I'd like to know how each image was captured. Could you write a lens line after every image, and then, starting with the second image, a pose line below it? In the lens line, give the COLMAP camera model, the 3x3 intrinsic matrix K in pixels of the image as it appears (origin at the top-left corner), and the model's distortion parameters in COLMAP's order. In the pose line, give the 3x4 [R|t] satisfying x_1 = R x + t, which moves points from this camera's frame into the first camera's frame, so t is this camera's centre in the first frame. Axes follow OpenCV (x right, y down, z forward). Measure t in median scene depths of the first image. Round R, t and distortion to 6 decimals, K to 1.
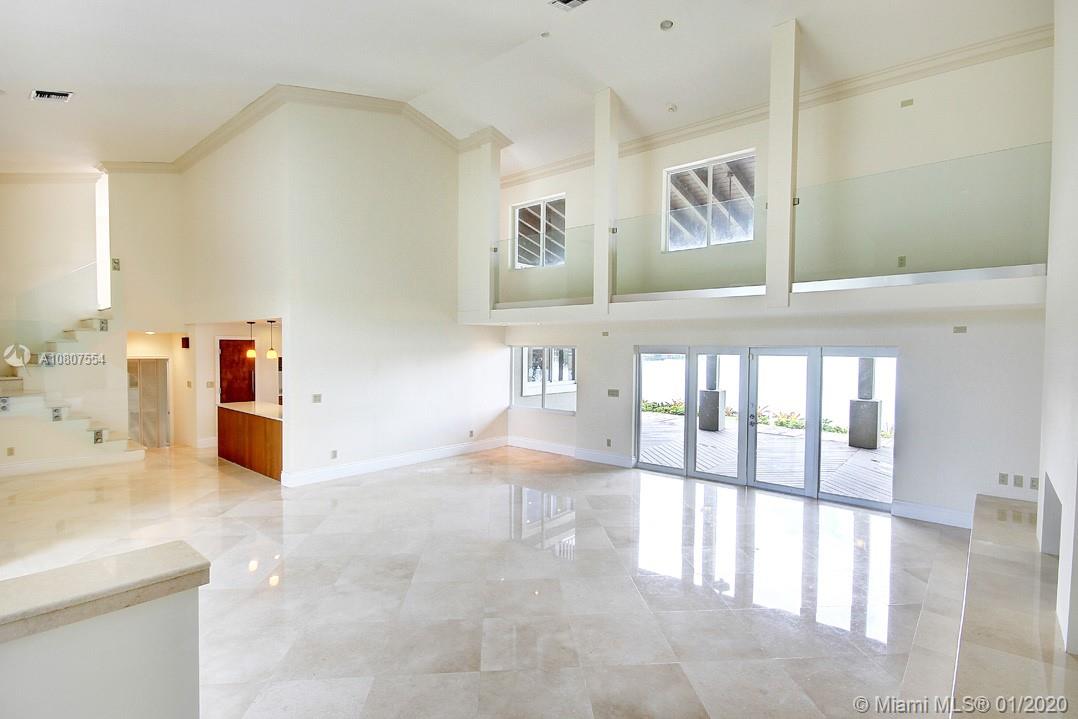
lens RADIAL K [[511.8, 0, 537.7], [0, 511.8, 359.2], [0, 0, 1]] dist [-0.004095, -0.002549]
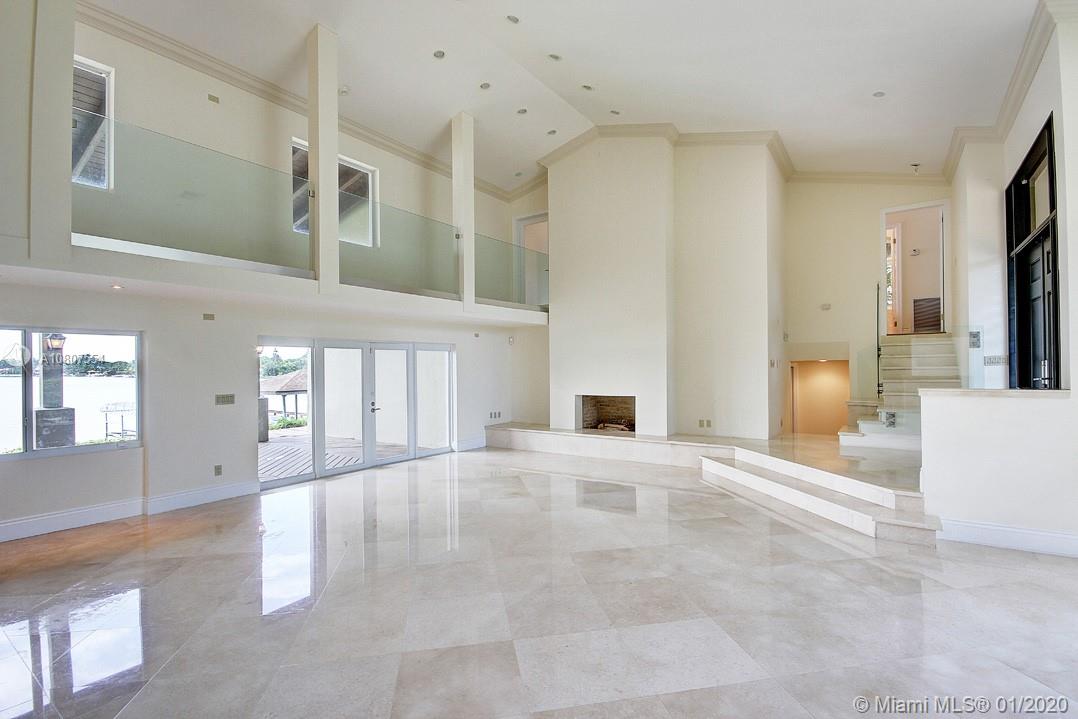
lens RADIAL K [[511.8, 0, 537.6], [0, 511.8, 362.4], [0, 0, 1]] dist [-0.004095, -0.002549]
pose [[-0.084110, -0.000299, 0.996456, -0.723505], [0.030378, 0.999534, 0.002864, 0.029468], [-0.995993, 0.030511, -0.084062, 0.725347]]
